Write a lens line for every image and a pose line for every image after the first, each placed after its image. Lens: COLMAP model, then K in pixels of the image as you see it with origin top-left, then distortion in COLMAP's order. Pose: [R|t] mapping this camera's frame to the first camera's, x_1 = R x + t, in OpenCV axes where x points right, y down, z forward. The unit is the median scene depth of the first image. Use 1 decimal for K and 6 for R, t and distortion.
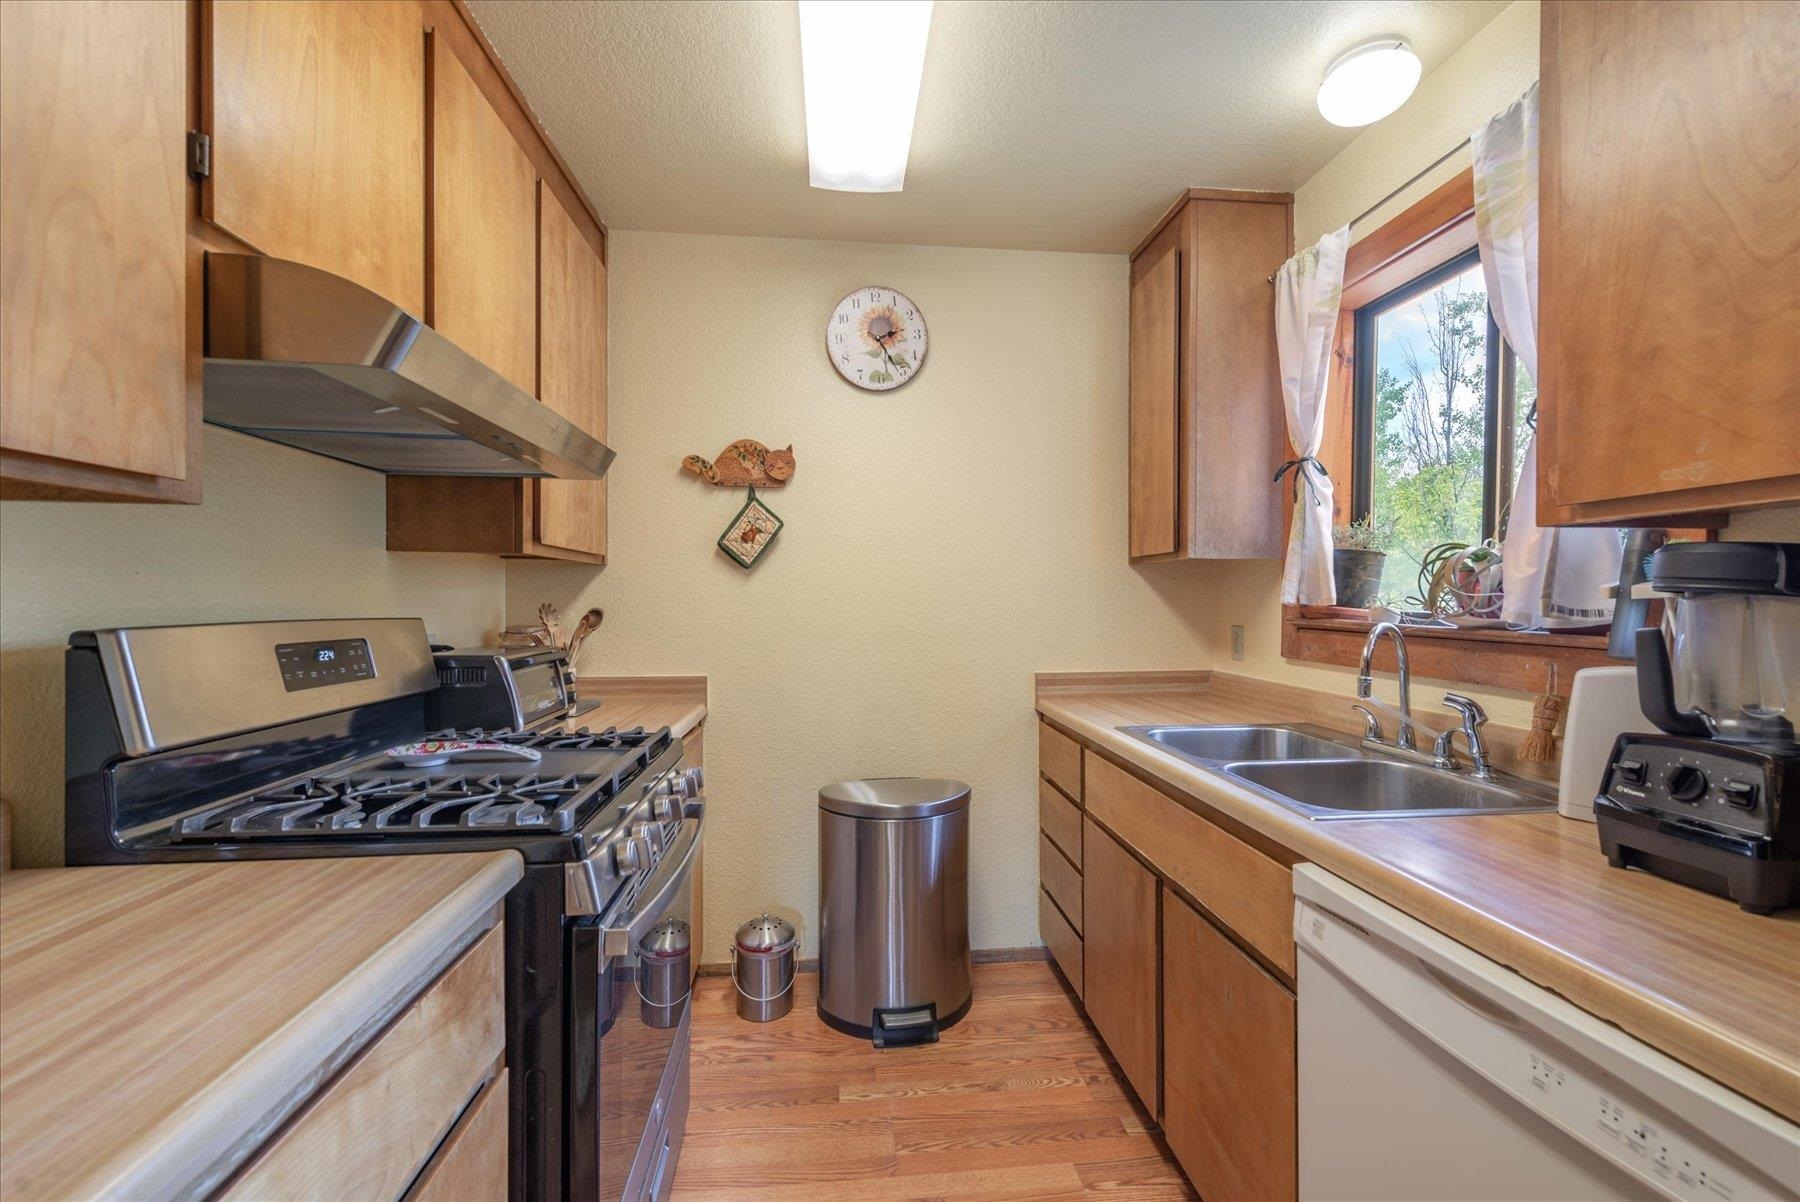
lens RADIAL K [[739.4, 0, 903.9], [0, 739.4, 604.6], [0, 0, 1]] dist [0.000546, -0.000017]
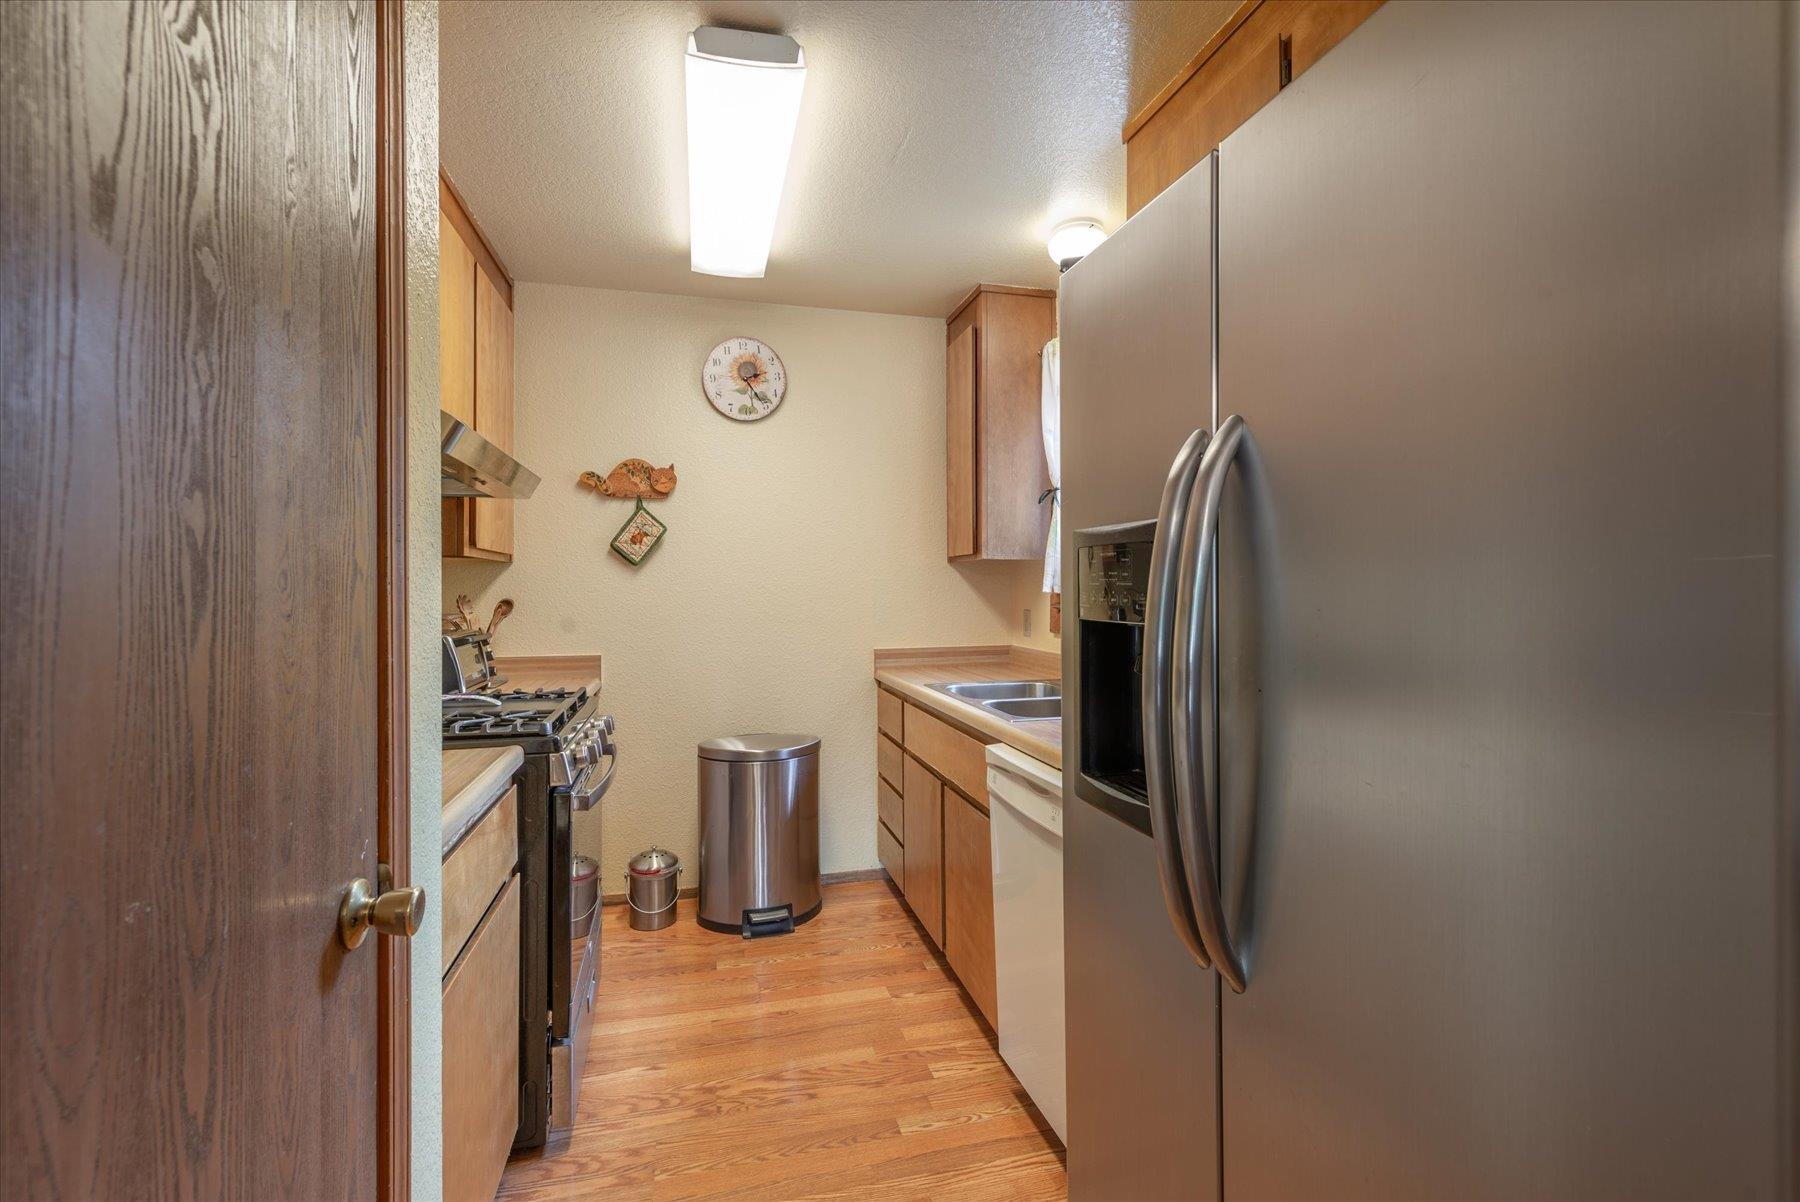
lens RADIAL K [[799.5, 0, 894.7], [0, 799.5, 590.6], [0, 0, 1]] dist [0.011562, -0.000054]
pose [[0.989029, -0.003103, 0.147686, 0.014842], [0.004191, 0.999966, -0.007058, 0.003756], [-0.147659, 0.007599, 0.989009, -0.395375]]
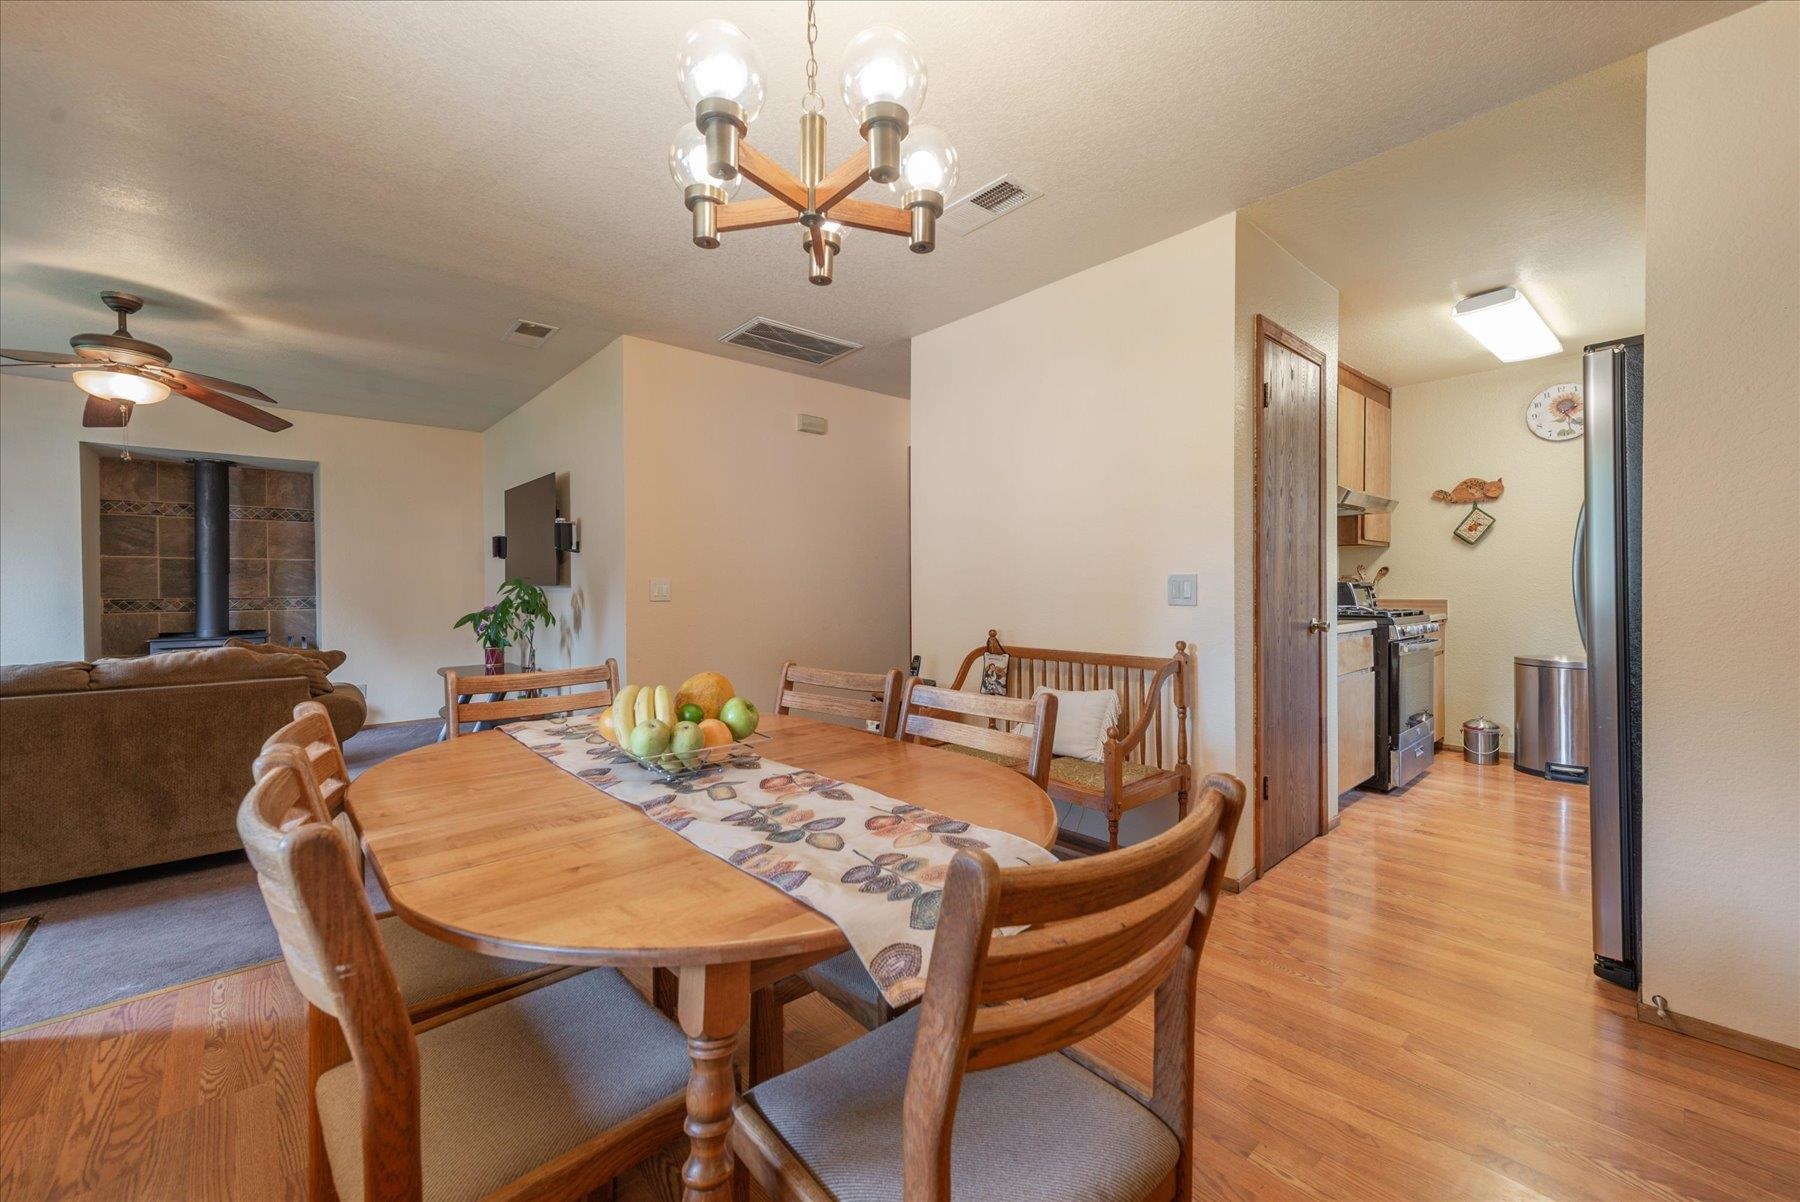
lens RADIAL K [[721.7, 0, 896.4], [0, 721.7, 591.6], [0, 0, 1]] dist [0.000541, -0.000172]
pose [[0.582276, 0.000793, -0.812991, 0.496984], [0.004128, 0.999984, 0.003932, 0.068018], [0.812981, -0.005646, 0.582263, -1.478892]]
